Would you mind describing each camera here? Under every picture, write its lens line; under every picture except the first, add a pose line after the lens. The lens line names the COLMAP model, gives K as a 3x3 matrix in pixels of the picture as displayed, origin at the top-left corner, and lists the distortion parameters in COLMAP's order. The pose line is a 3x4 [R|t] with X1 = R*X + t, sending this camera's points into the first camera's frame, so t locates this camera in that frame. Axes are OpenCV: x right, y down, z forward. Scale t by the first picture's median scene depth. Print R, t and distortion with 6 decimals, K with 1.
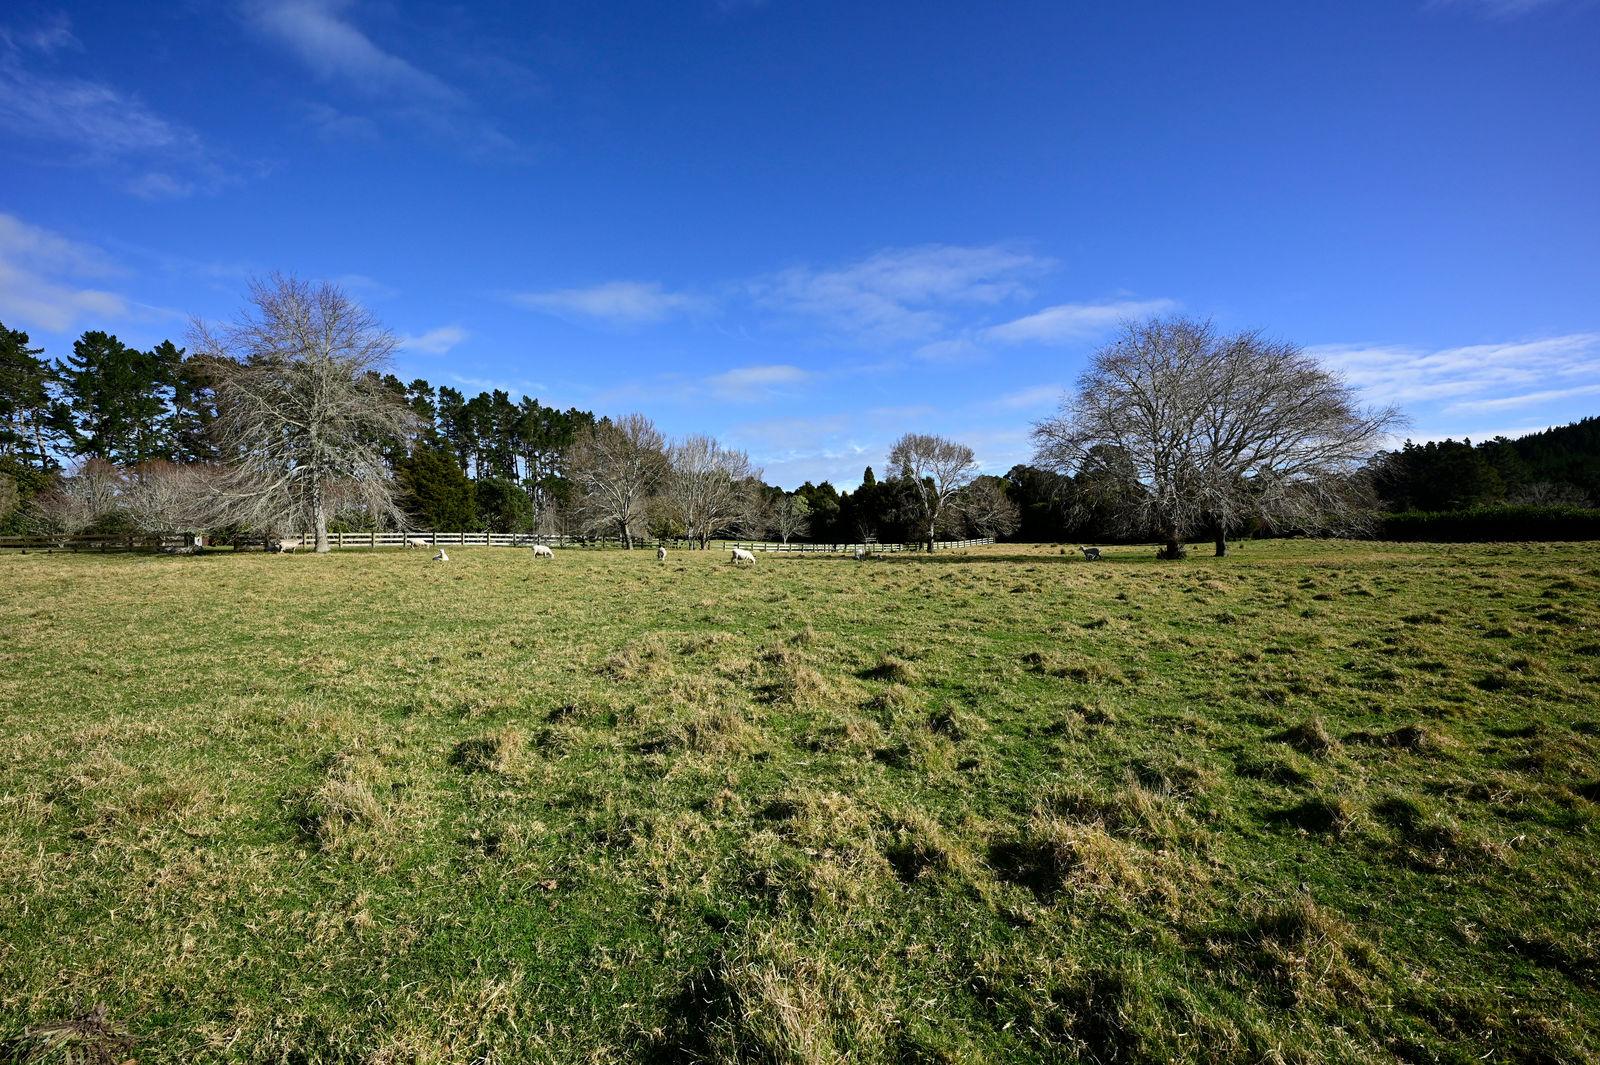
lens RADIAL K [[648.3, 0, 796.2], [0, 648.3, 533.0], [0, 0, 1]] dist [-0.012528, -0.000322]
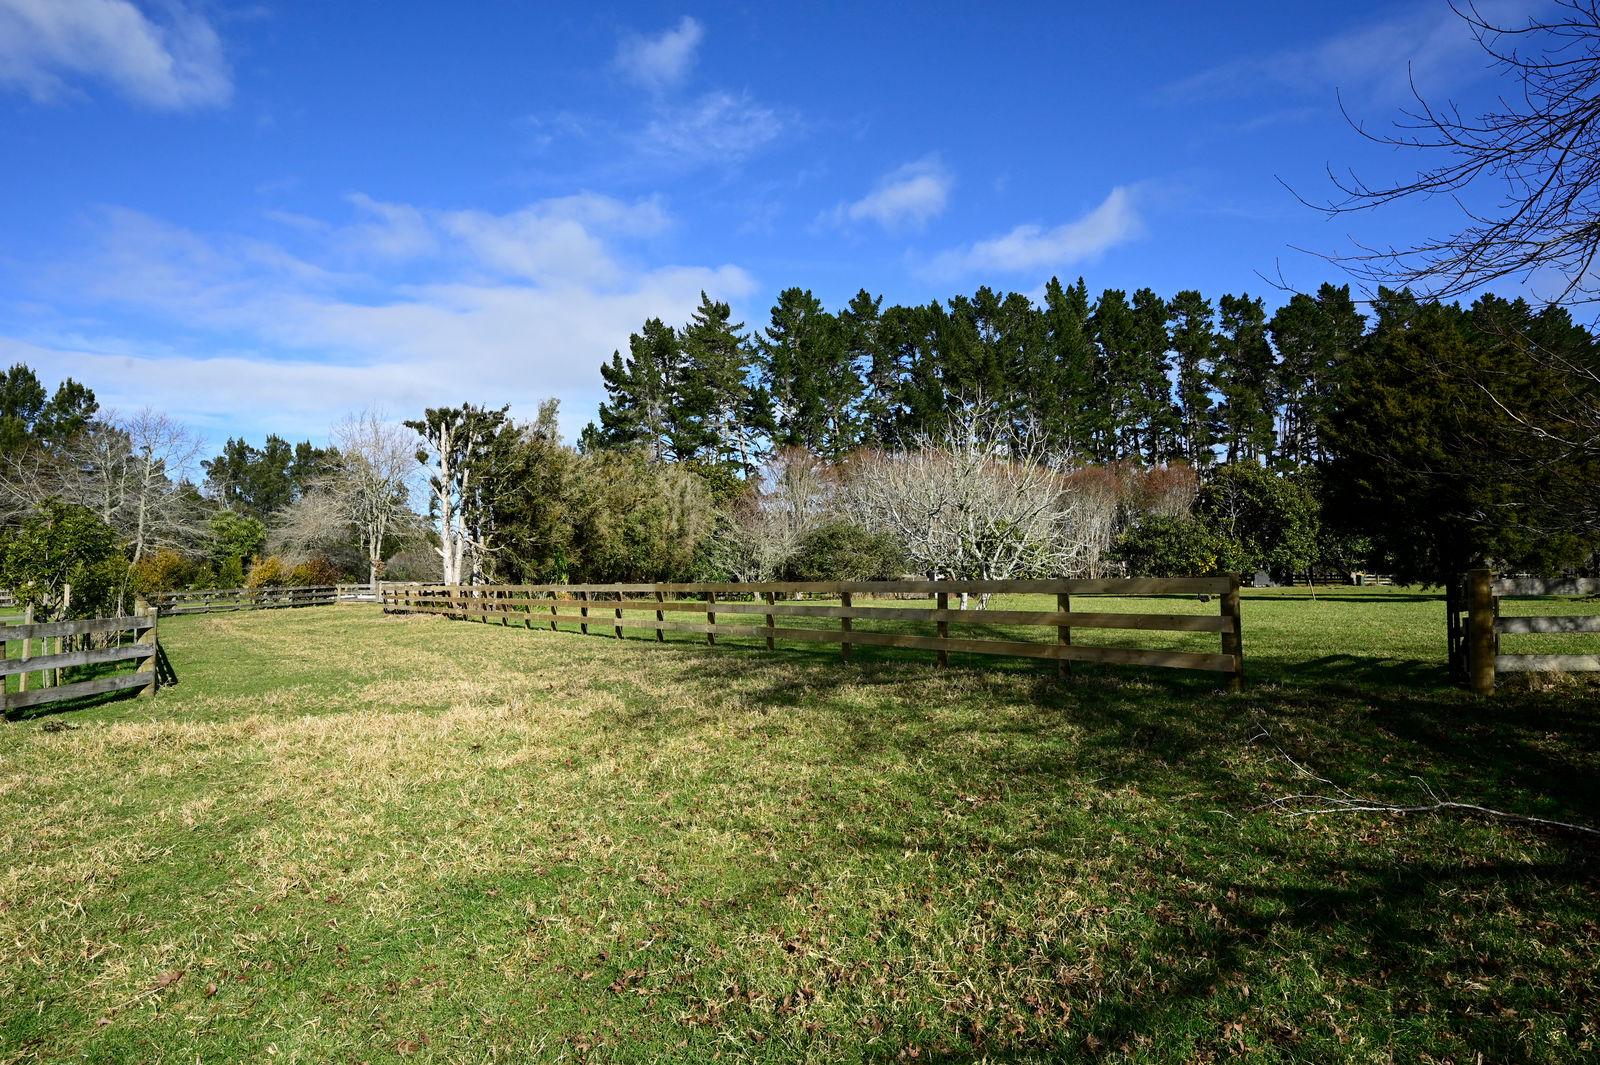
lens RADIAL K [[938.3, 0, 798.3], [0, 938.3, 531.2], [0, 0, 1]] dist [0.004435, 0.001040]
pose [[0.679302, -0.034287, -0.733058, -0.095367], [0.010943, 0.999270, -0.036598, -0.000472], [0.733777, 0.016839, 0.679181, 0.084890]]
